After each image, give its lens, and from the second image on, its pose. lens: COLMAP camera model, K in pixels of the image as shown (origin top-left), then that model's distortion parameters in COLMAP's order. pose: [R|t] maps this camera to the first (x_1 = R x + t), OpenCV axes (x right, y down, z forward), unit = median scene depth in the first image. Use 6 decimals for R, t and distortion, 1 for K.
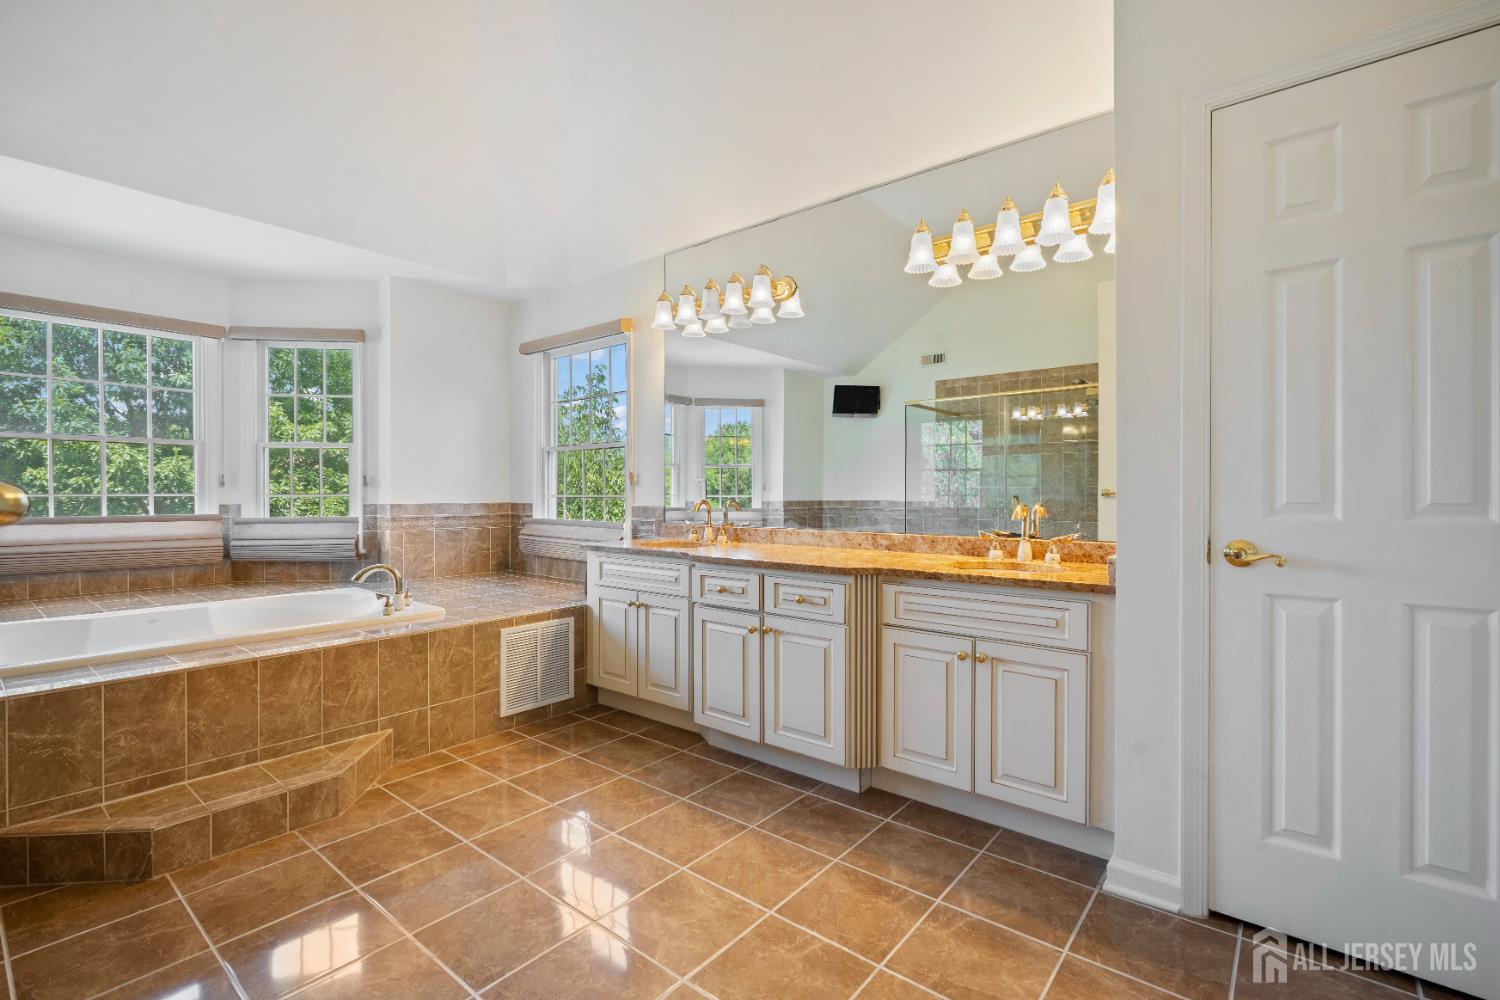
lens RADIAL K [[678.7, 0, 751.7], [0, 678.7, 494.0], [0, 0, 1]] dist [-0.000464, 0.000374]
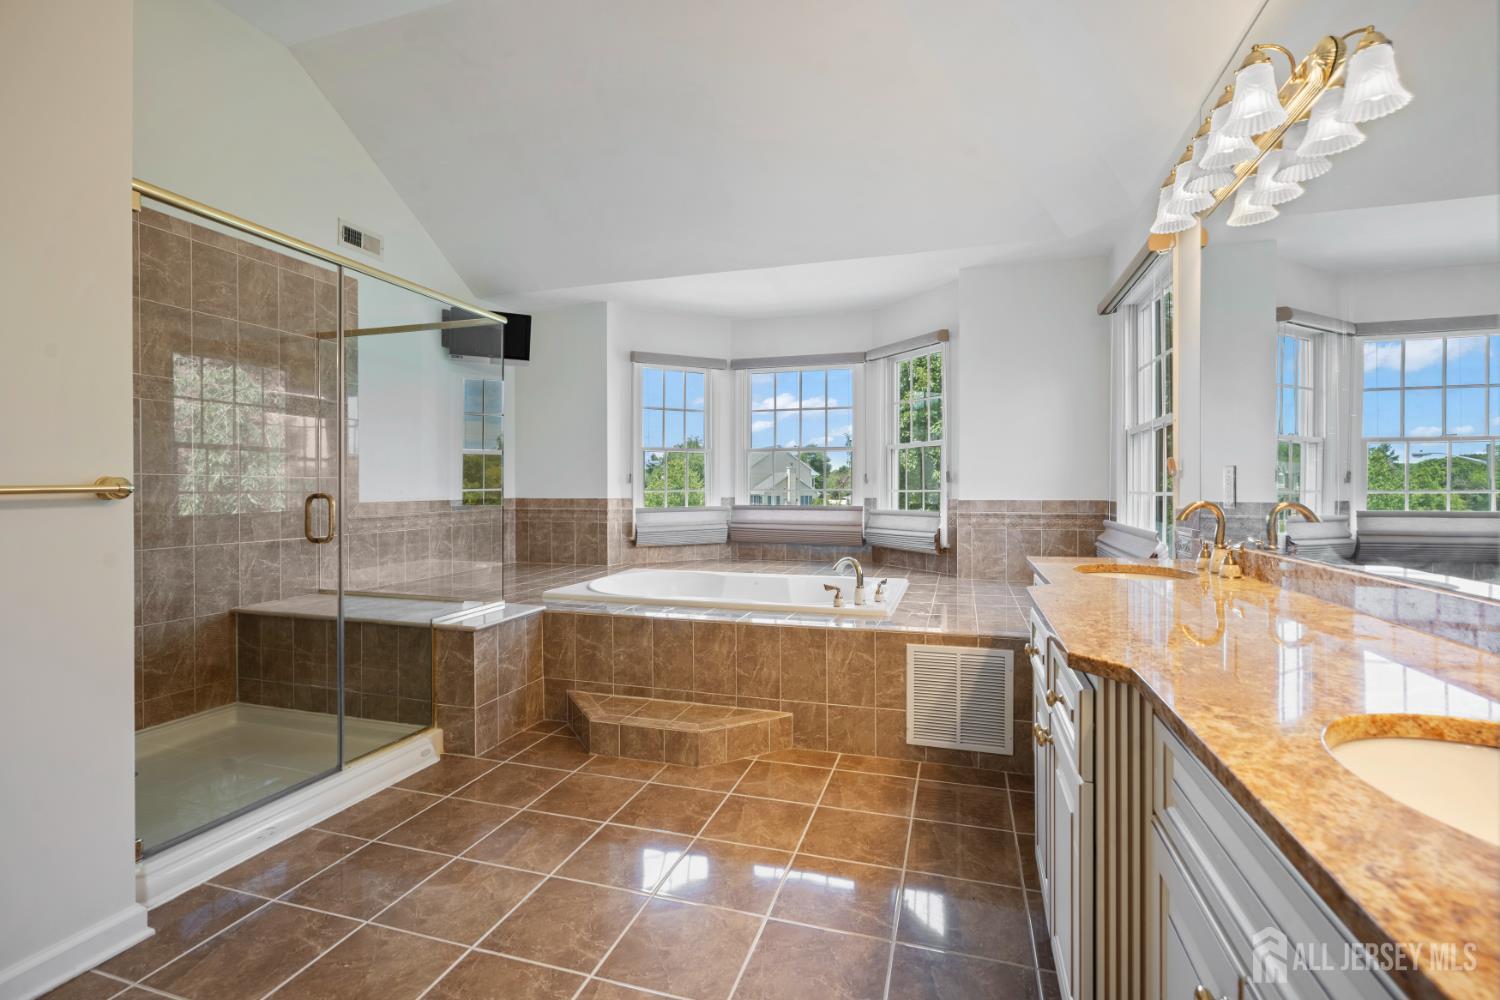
lens RADIAL K [[678.7, 0, 751.7], [0, 678.7, 494.0], [0, 0, 1]] dist [-0.000464, 0.000374]
pose [[0.371274, 0.005896, -0.928505, 0.424022], [-0.000182, 0.999980, 0.006277, 0.000083], [0.928523, -0.002162, 0.371268, 0.557563]]
